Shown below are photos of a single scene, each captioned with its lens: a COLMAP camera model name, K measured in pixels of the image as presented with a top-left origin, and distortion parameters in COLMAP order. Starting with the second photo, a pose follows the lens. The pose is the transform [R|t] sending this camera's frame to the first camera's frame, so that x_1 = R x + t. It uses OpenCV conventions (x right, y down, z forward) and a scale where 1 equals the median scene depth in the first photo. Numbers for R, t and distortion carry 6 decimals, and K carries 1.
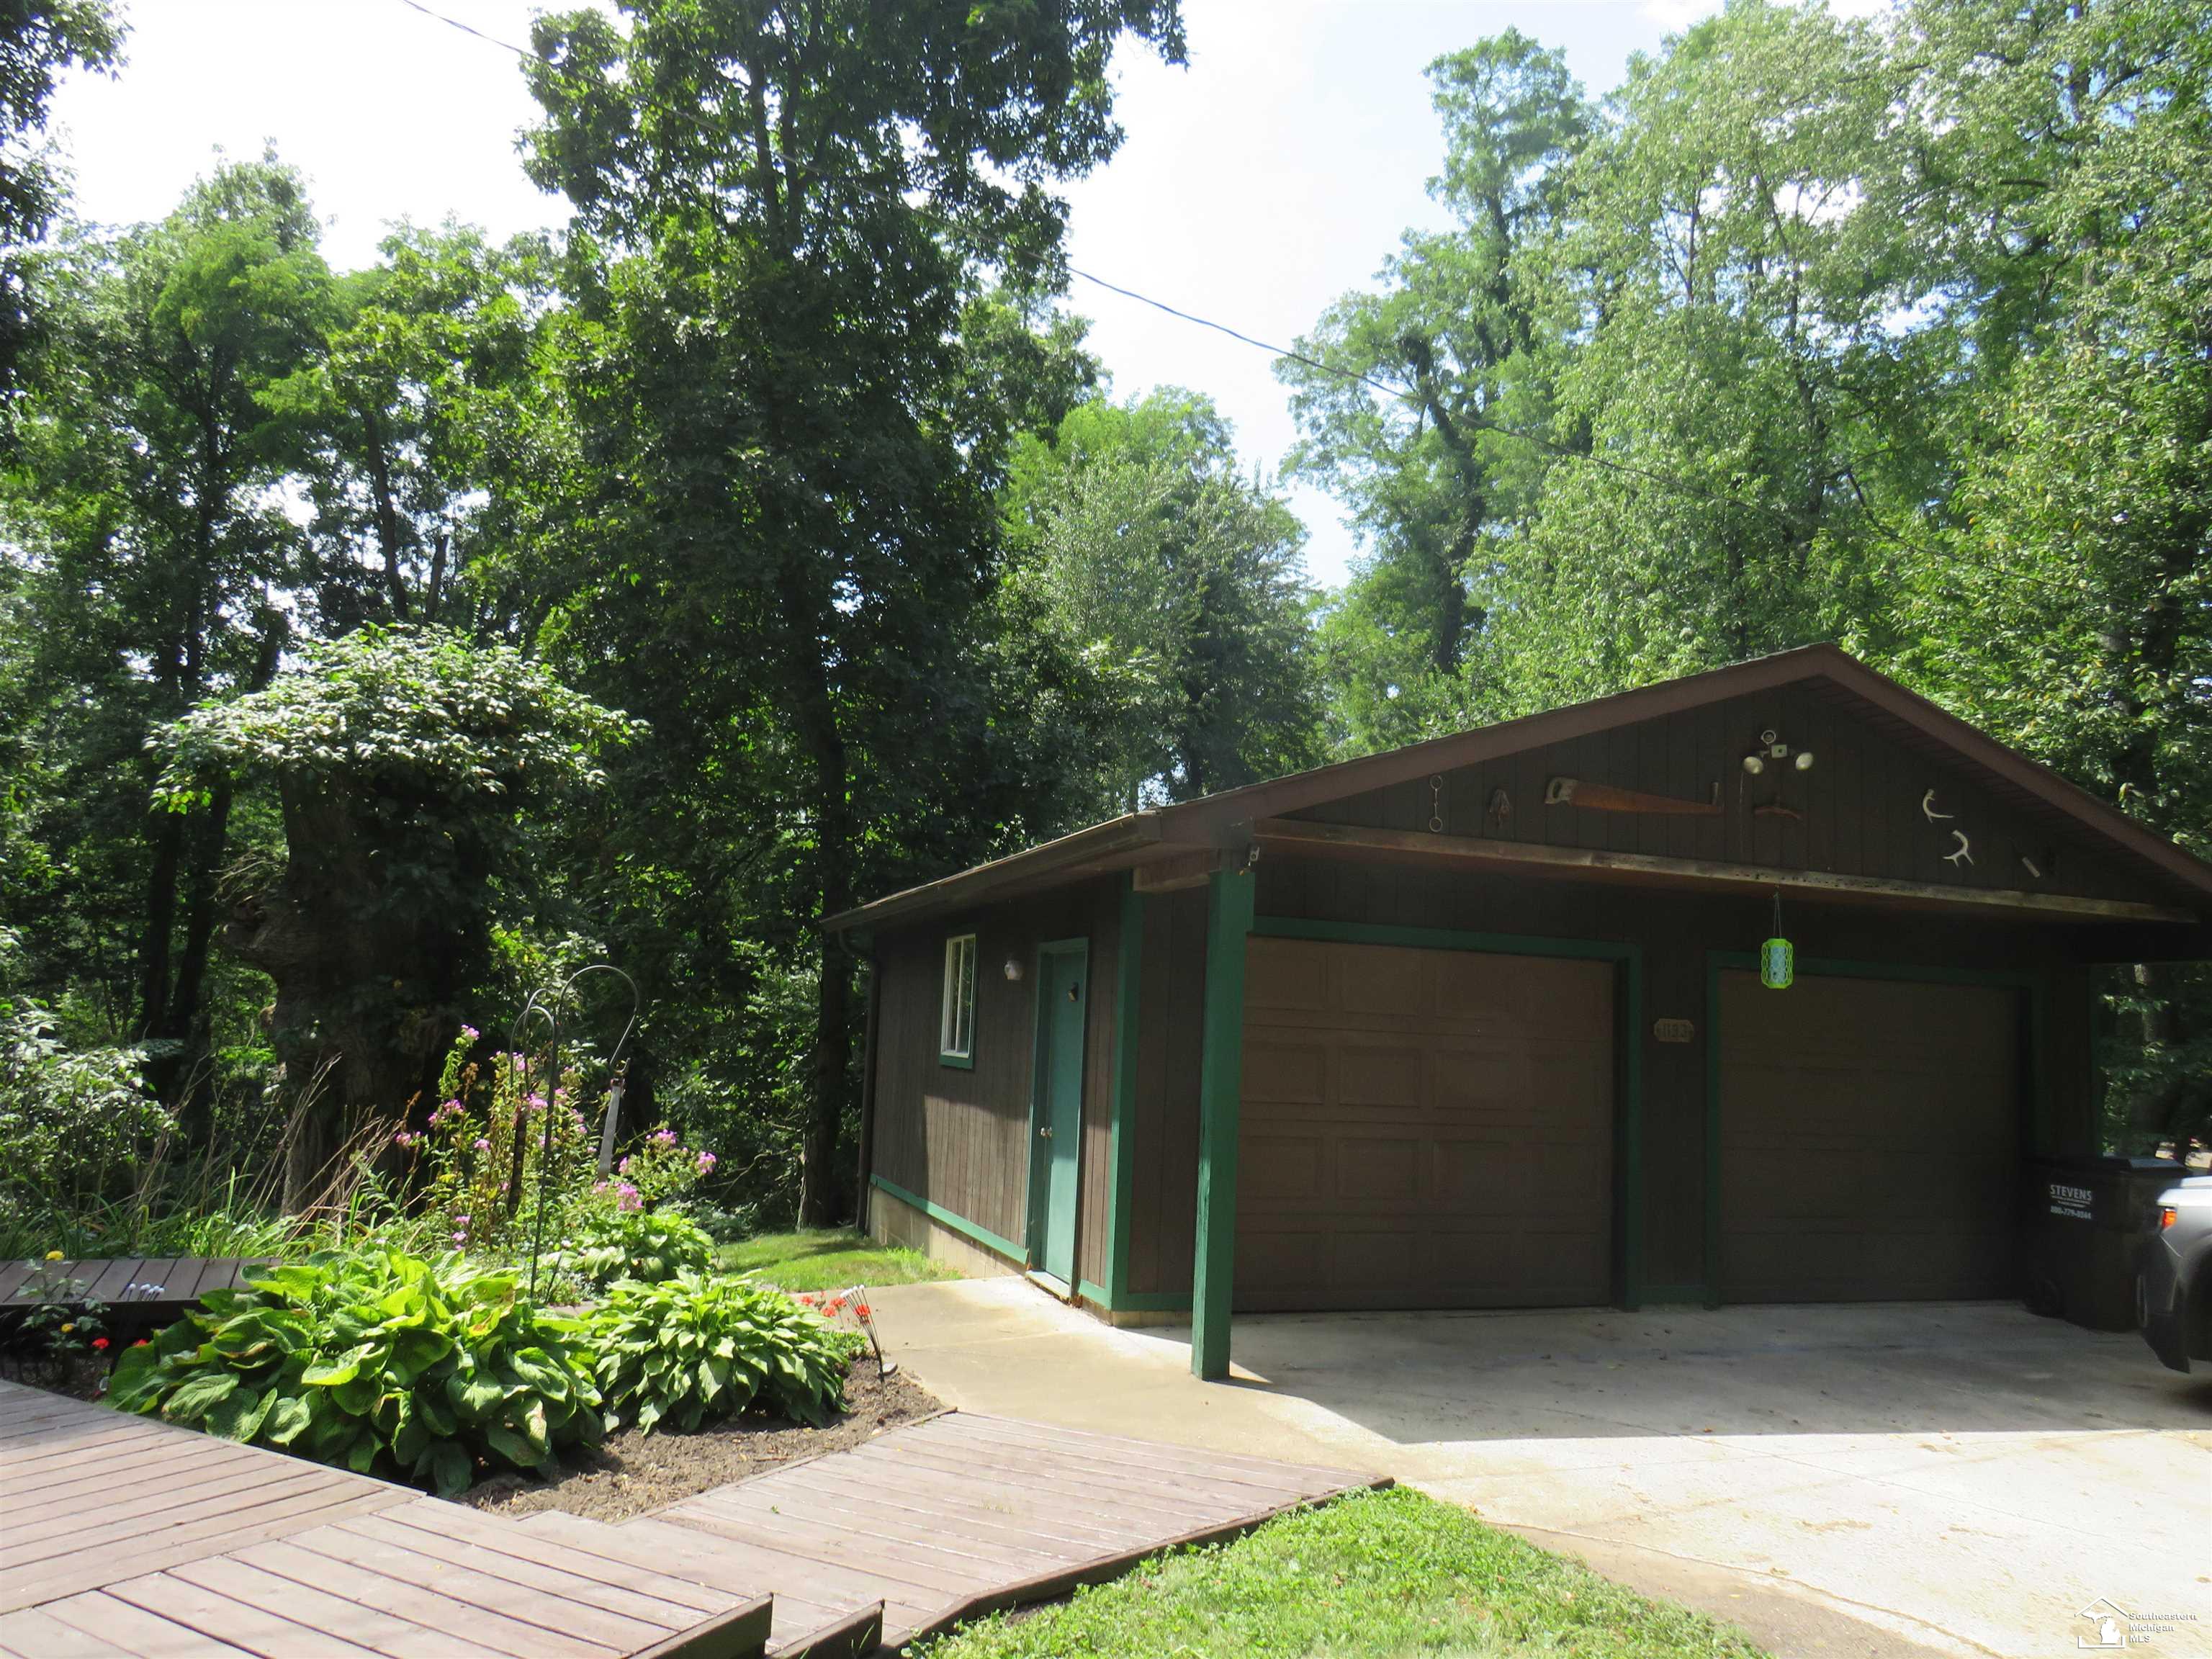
lens RADIAL K [[1572.2, 0, 1105.2], [0, 1572.2, 812.5], [0, 0, 1]] dist [-0.025771, 0.009217]
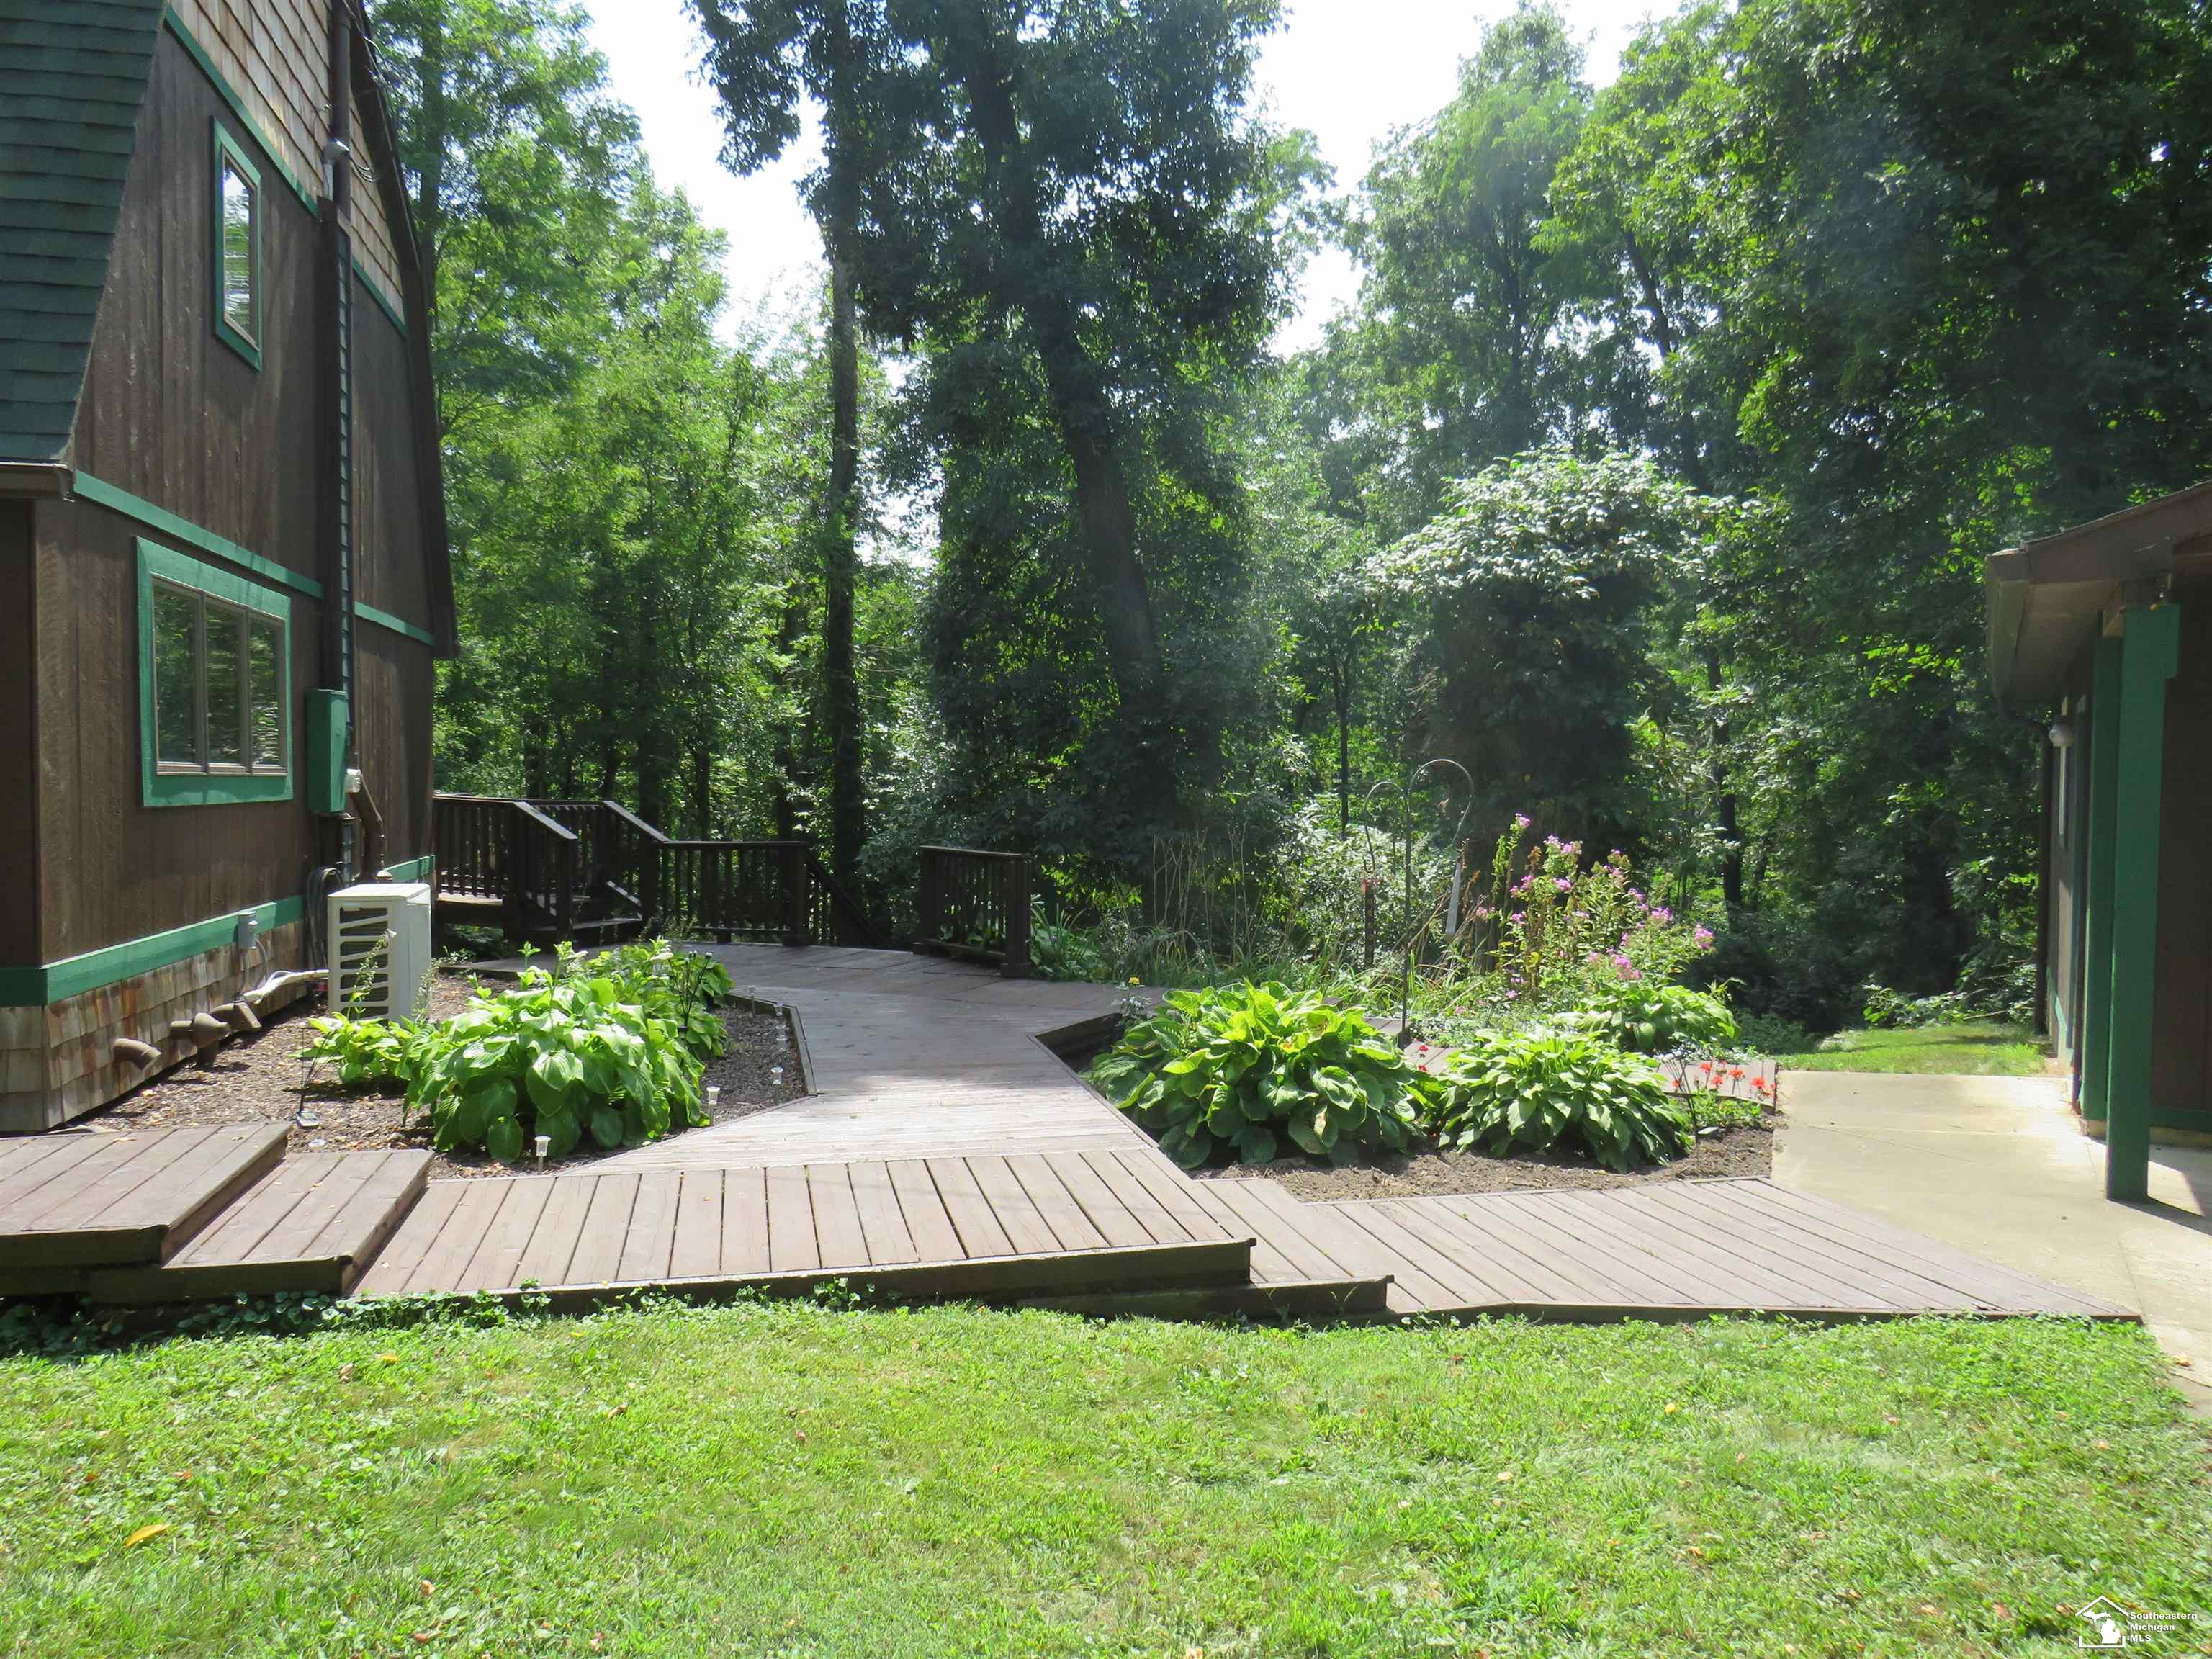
lens RADIAL K [[1572.2, 0, 1094.3], [0, 1572.2, 837.6], [0, 0, 1]] dist [-0.025771, 0.009217]
pose [[0.651349, -0.010592, -0.758705, 0.406398], [0.124101, 0.987925, 0.092749, 0.016233], [0.748561, -0.154568, 0.644798, 0.059207]]
